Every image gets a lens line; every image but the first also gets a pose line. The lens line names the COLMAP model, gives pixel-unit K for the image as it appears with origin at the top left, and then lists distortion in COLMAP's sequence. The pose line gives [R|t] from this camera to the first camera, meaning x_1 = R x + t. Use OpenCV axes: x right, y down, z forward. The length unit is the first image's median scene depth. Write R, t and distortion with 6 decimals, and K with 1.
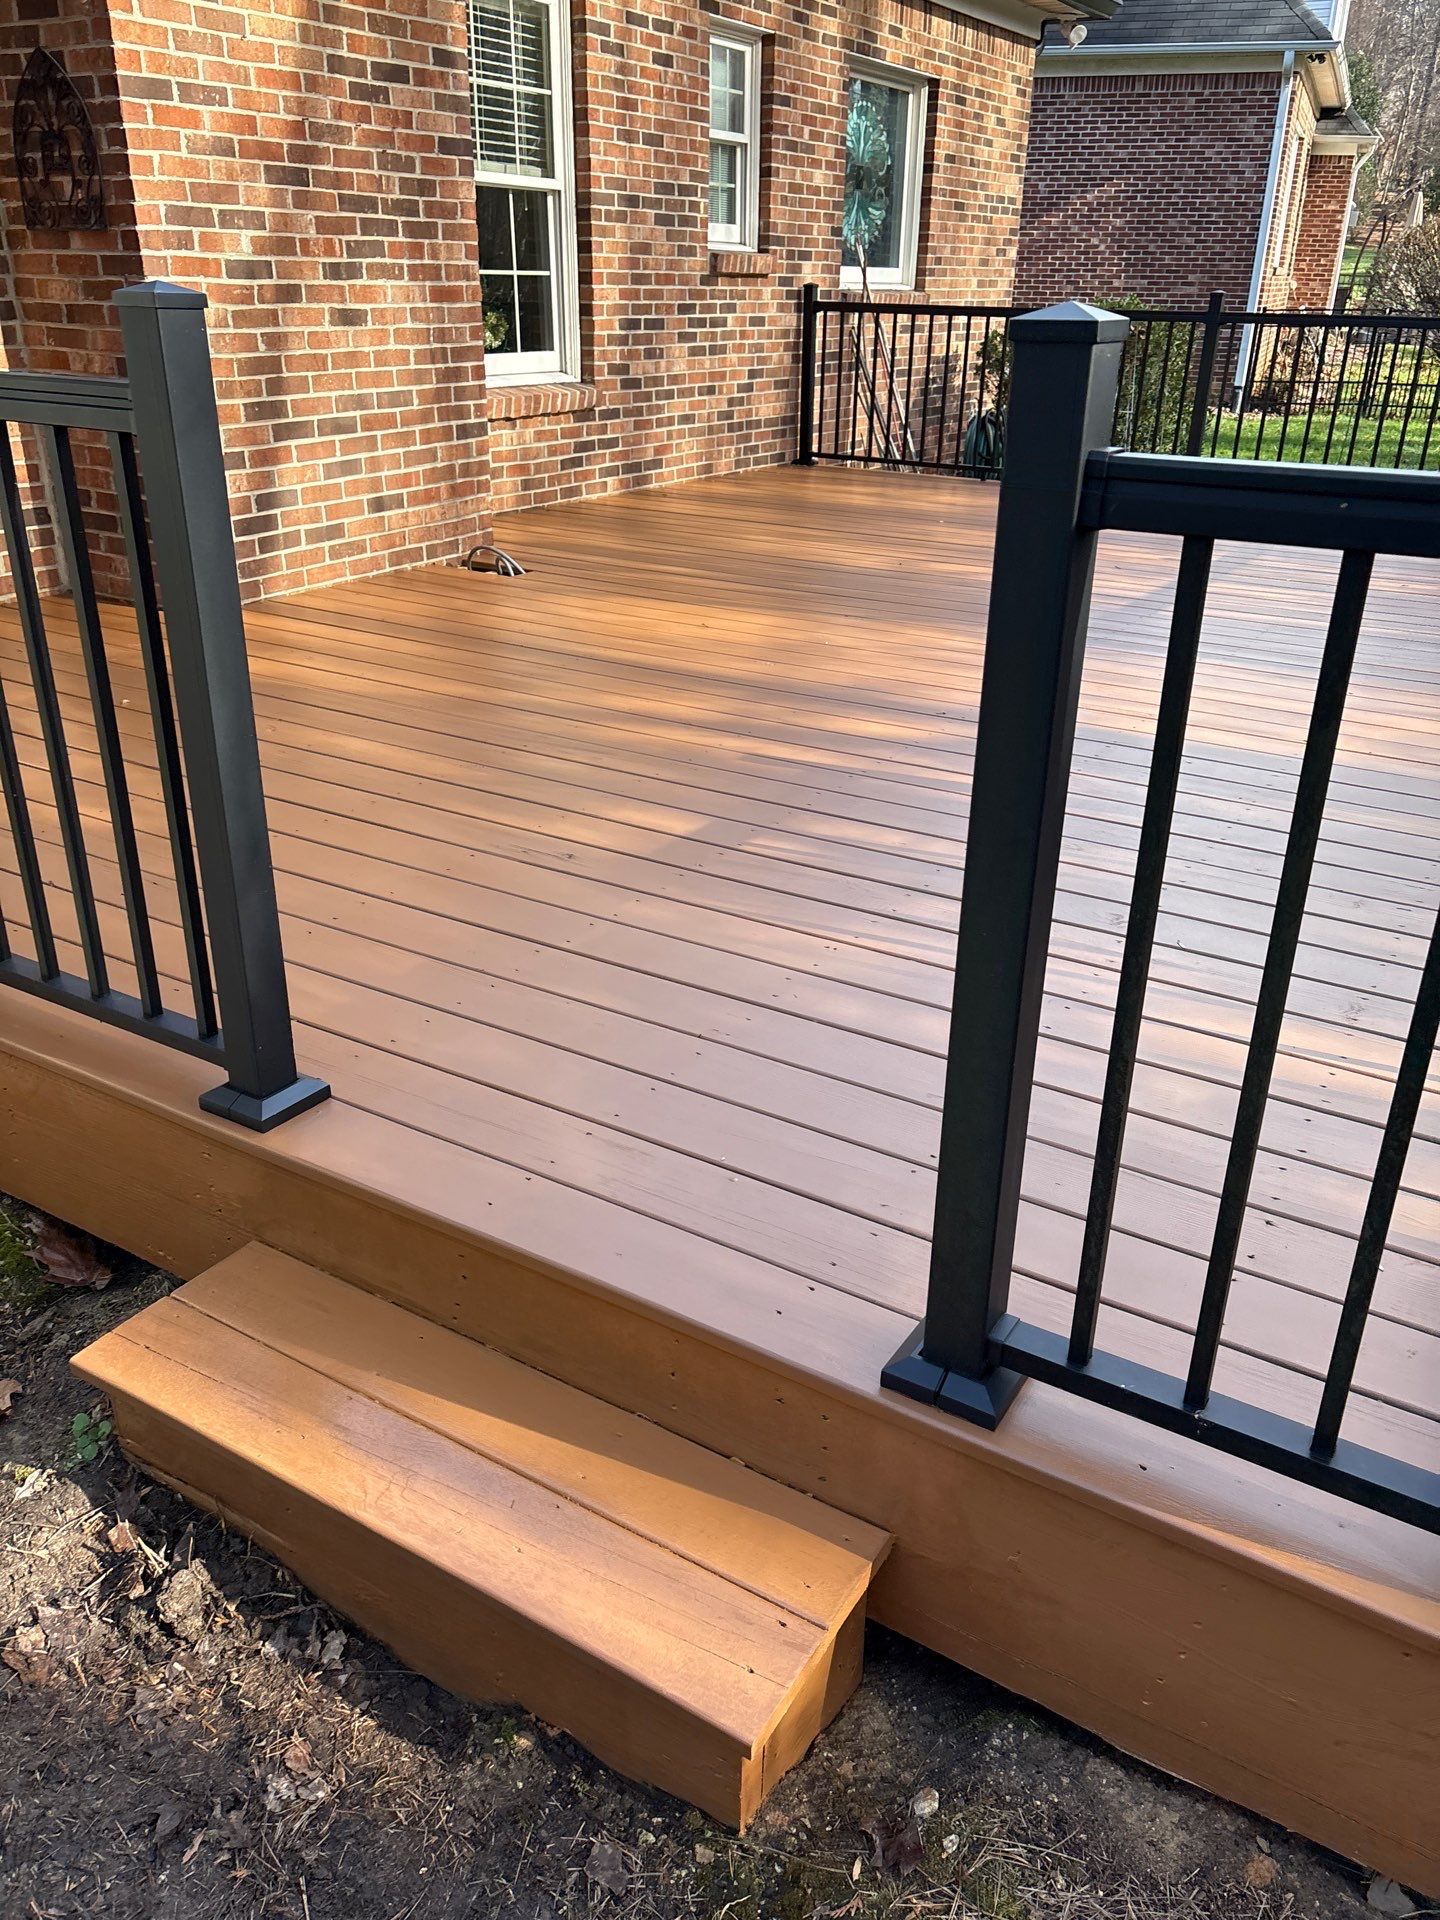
lens RADIAL K [[1489.4, 0, 722.0], [0, 1489.4, 962.7], [0, 0, 1]] dist [0.015103, -0.029179]
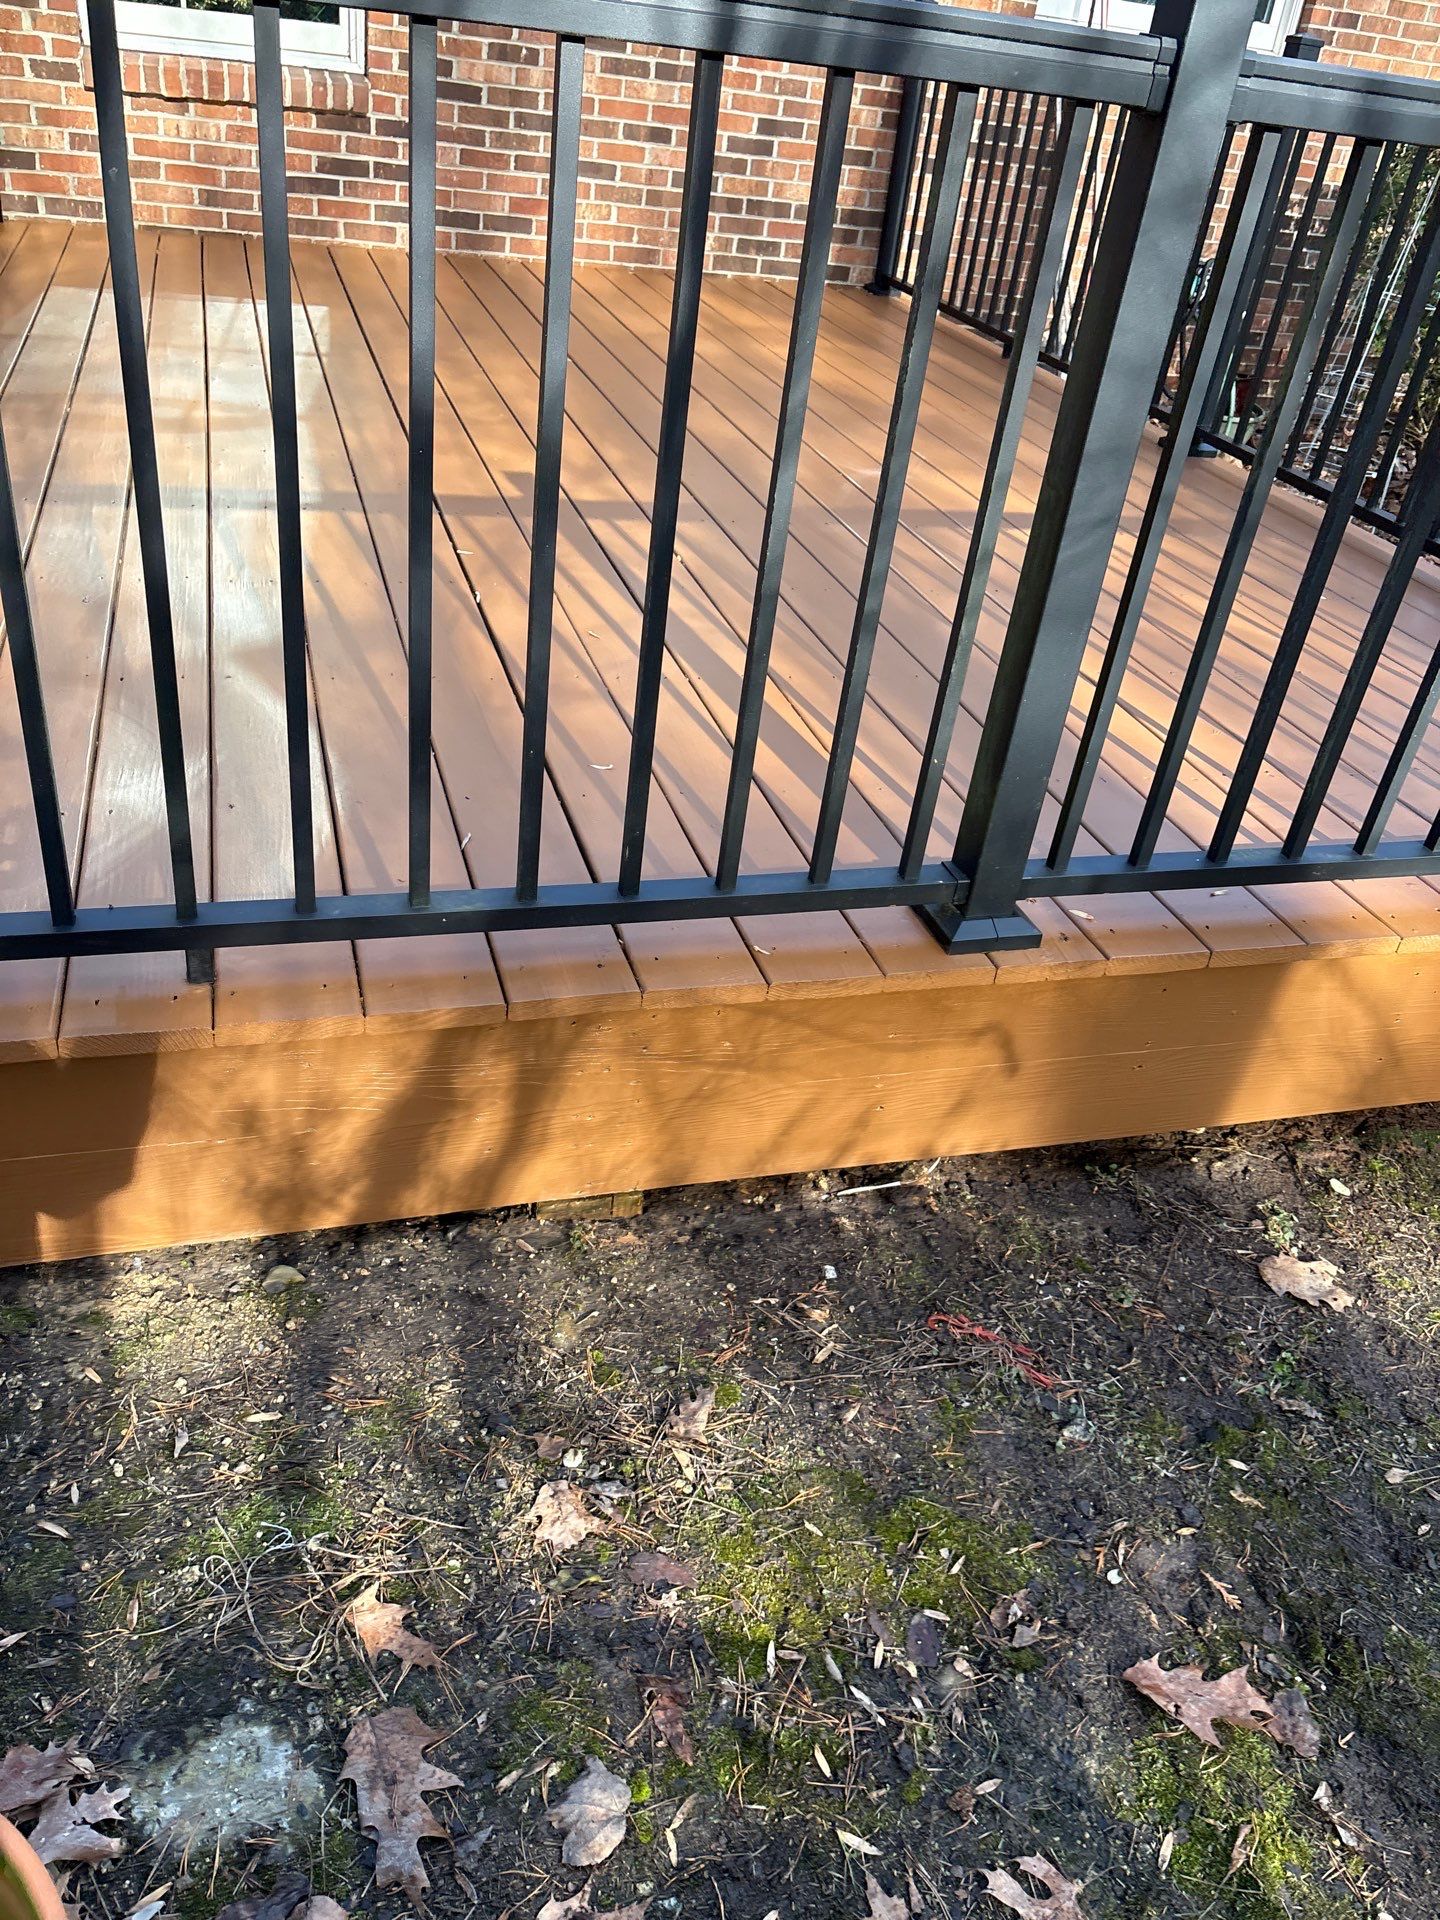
lens RADIAL K [[1458.3, 0, 729.9], [0, 1458.3, 967.9], [0, 0, 1]] dist [0.024813, -0.036135]
pose [[0.746631, 0.429508, -0.508000, 0.591652], [-0.371280, 0.902683, 0.217520, -0.227208], [0.551990, 0.026203, 0.833439, 0.540041]]
